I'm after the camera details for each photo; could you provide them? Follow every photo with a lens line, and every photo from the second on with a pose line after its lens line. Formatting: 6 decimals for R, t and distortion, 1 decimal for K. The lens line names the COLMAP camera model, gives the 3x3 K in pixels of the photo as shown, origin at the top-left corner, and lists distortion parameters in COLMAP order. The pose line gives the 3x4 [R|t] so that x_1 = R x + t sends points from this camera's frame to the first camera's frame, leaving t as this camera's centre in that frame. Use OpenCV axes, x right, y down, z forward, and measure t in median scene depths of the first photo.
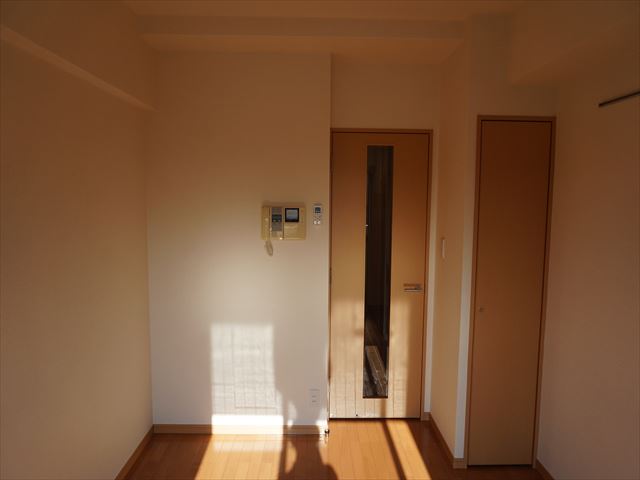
lens RADIAL K [[474.5, 0, 320.0], [0, 474.5, 240.0], [0, 0, 1]] dist [-0.056303, 0.004195]
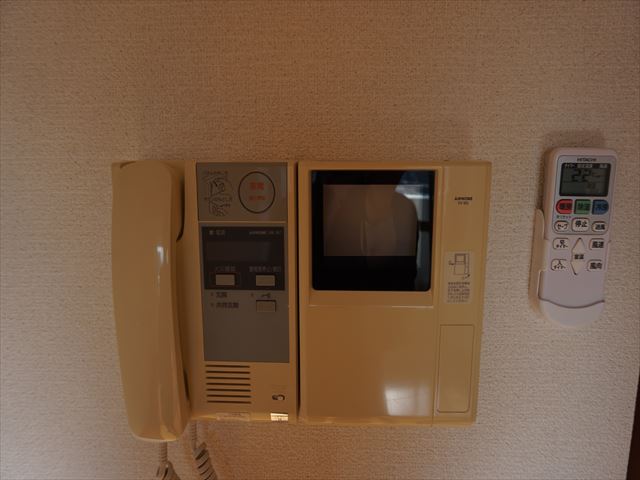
lens RADIAL K [[474.5, 0, 320.0], [0, 474.5, 240.0], [0, 0, 1]] dist [-0.056303, 0.004195]
pose [[0.999350, -0.009021, 0.034899, -0.072914], [0.006125, 0.996596, 0.082212, -0.057507], [-0.035522, -0.081944, 0.996004, 0.845018]]
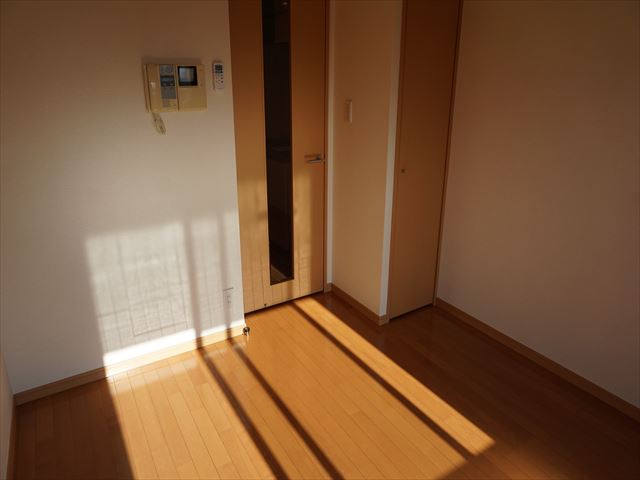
lens RADIAL K [[474.5, 0, 320.0], [0, 474.5, 240.0], [0, 0, 1]] dist [-0.056303, 0.004195]
pose [[0.806848, -0.191438, 0.558881, -0.339113], [0.048853, 0.964420, 0.259822, 0.014533], [-0.588736, -0.182334, 0.787492, 0.235323]]
